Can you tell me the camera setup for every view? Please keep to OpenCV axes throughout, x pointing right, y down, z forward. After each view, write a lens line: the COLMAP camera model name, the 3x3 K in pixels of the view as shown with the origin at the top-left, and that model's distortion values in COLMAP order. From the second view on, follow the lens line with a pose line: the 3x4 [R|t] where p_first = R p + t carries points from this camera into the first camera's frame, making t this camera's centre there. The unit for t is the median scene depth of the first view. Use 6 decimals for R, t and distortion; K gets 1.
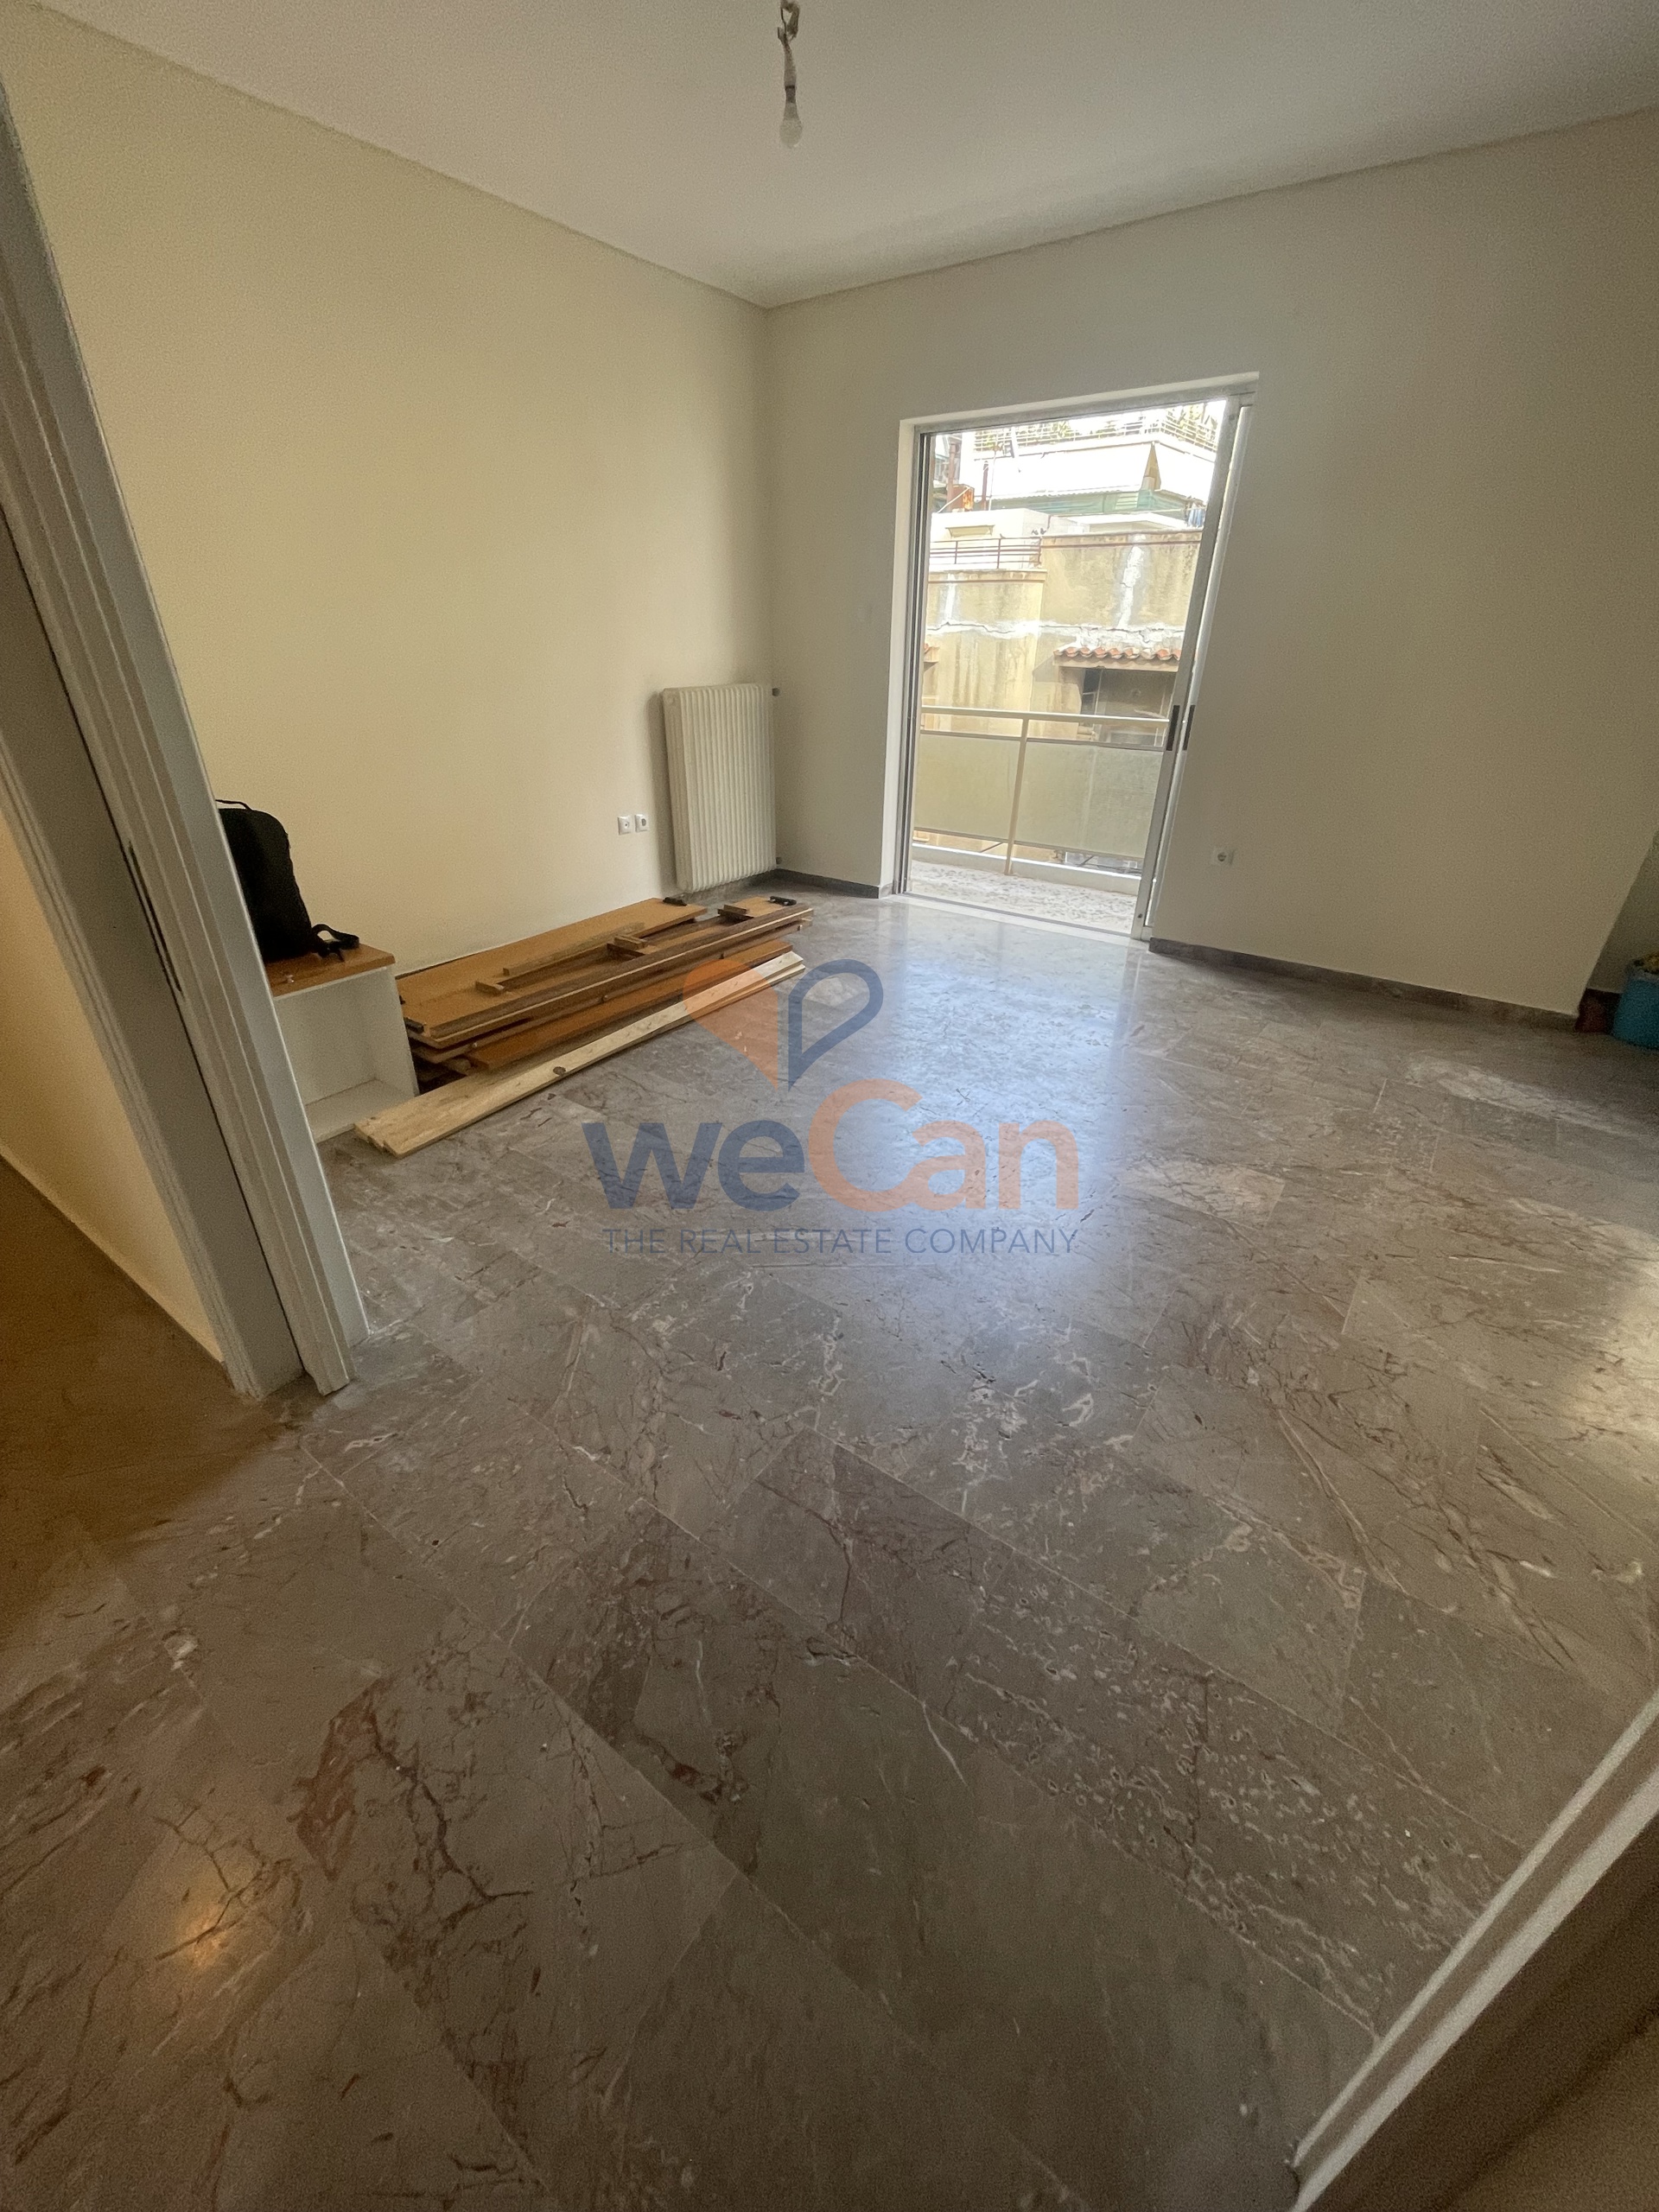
lens RADIAL K [[888.4, 0, 822.3], [0, 888.4, 1100.4], [0, 0, 1]] dist [-0.005716, 0.002901]
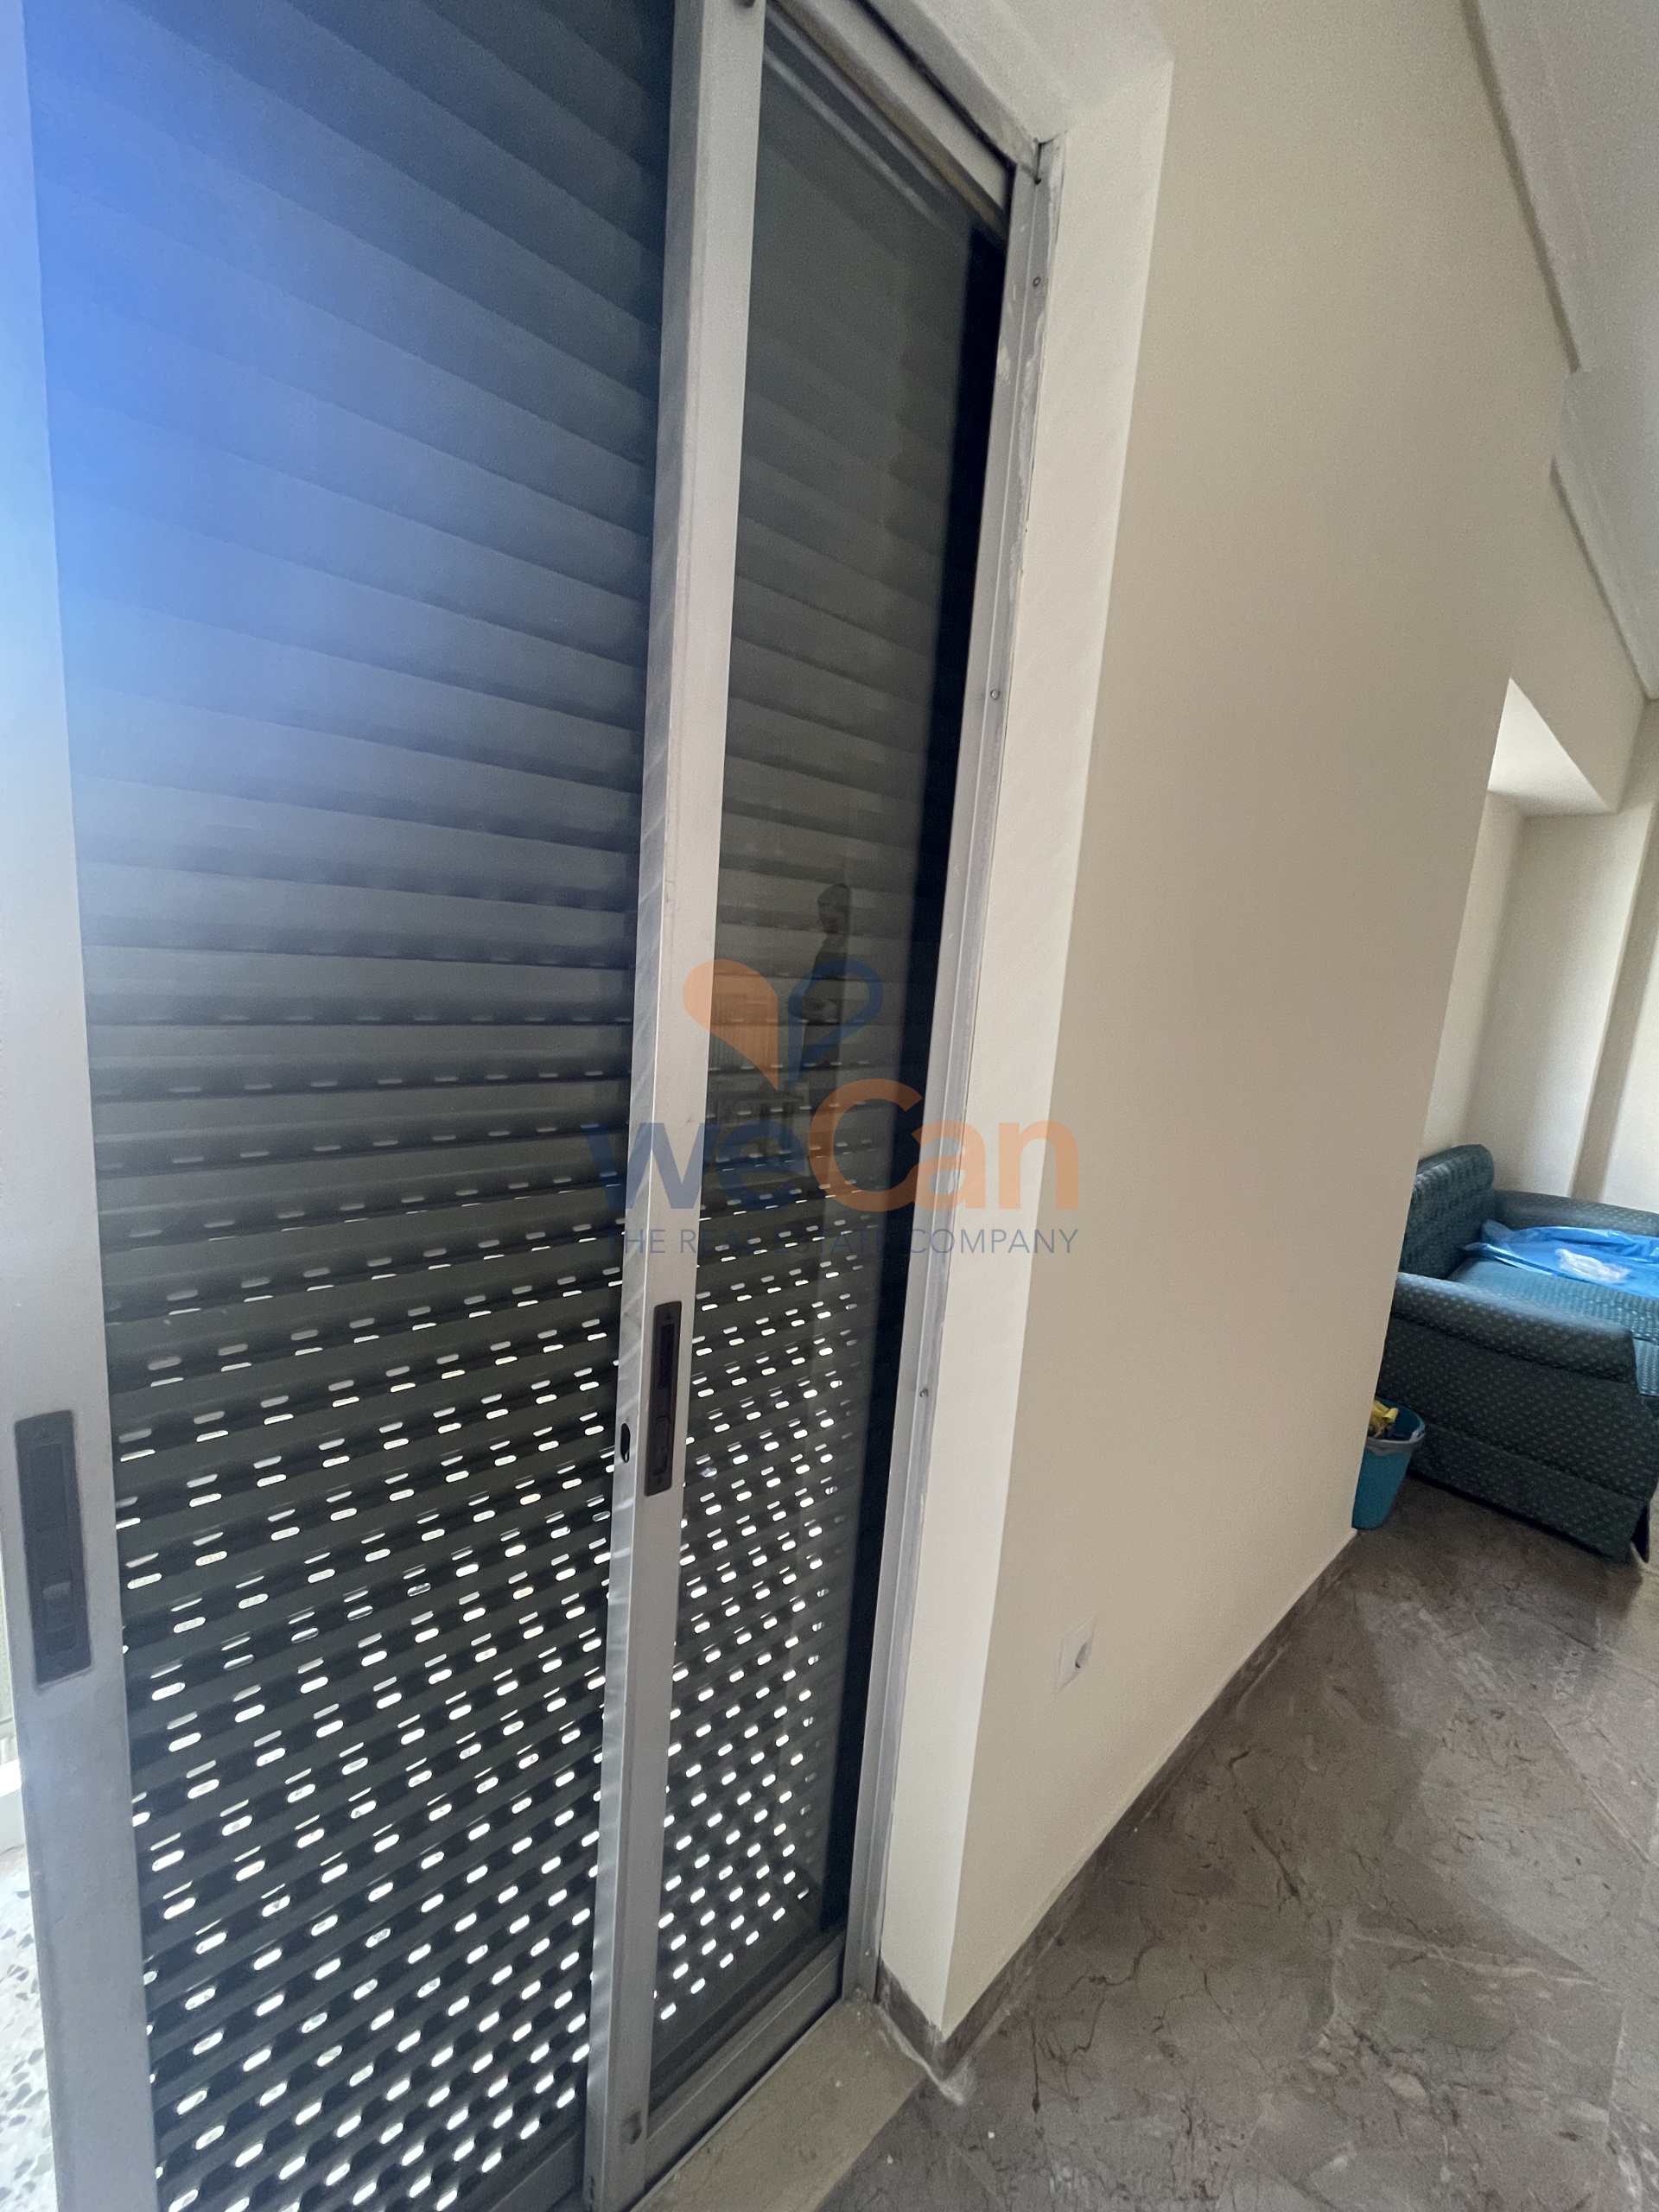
lens RADIAL K [[888.4, 0, 827.1], [0, 888.4, 1102.4], [0, 0, 1]] dist [-0.005716, 0.002901]
pose [[0.182709, -0.157558, 0.970460, 0.265366], [0.390224, 0.917618, 0.075511, -0.802866], [-0.902409, 0.364900, 0.229140, 1.486420]]
